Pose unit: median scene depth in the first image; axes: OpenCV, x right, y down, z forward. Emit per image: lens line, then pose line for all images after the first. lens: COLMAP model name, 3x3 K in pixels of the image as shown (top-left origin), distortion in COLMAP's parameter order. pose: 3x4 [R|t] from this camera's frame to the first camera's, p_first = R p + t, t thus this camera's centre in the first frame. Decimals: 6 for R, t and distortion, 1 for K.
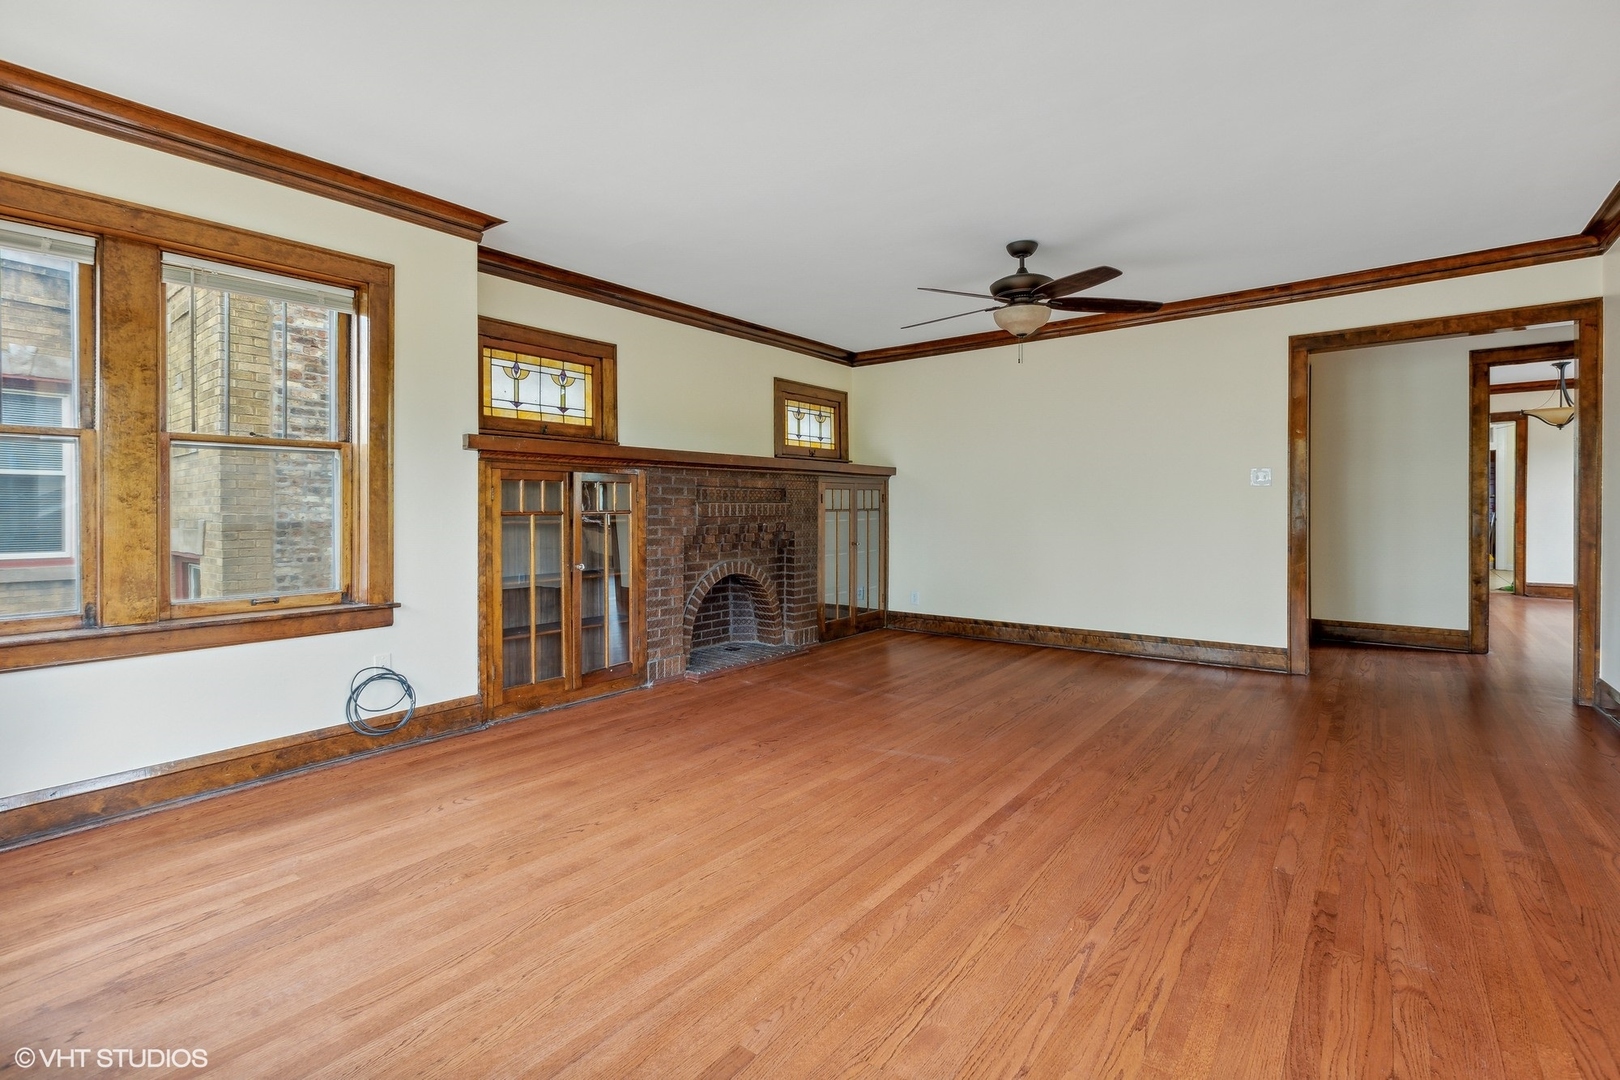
lens RADIAL K [[728.0, 0, 809.9], [0, 728.0, 505.6], [0, 0, 1]] dist [0.000089, -0.000062]
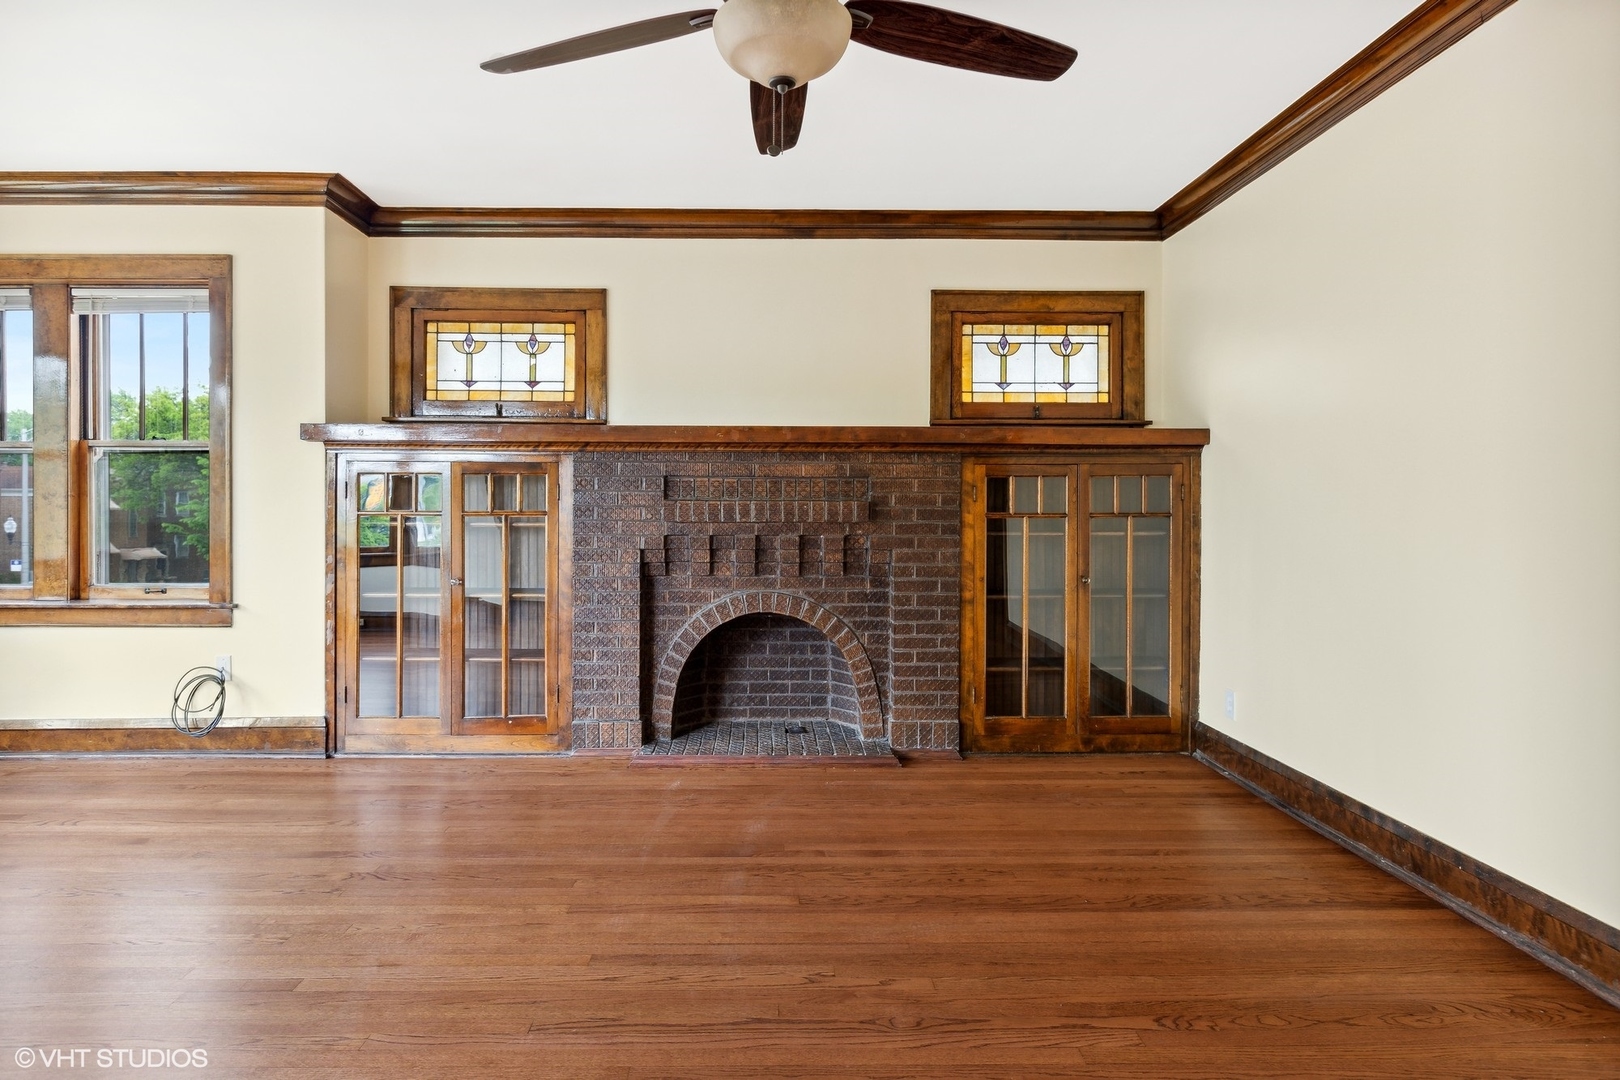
lens RADIAL K [[812.2, 0, 806.7], [0, 812.2, 506.5], [0, 0, 1]] dist [-0.011942, -0.000230]
pose [[0.628714, 0.004994, -0.777621, 0.487021], [-0.004243, 0.999987, 0.002992, -0.001303], [0.777625, 0.001419, 0.628727, 0.608484]]
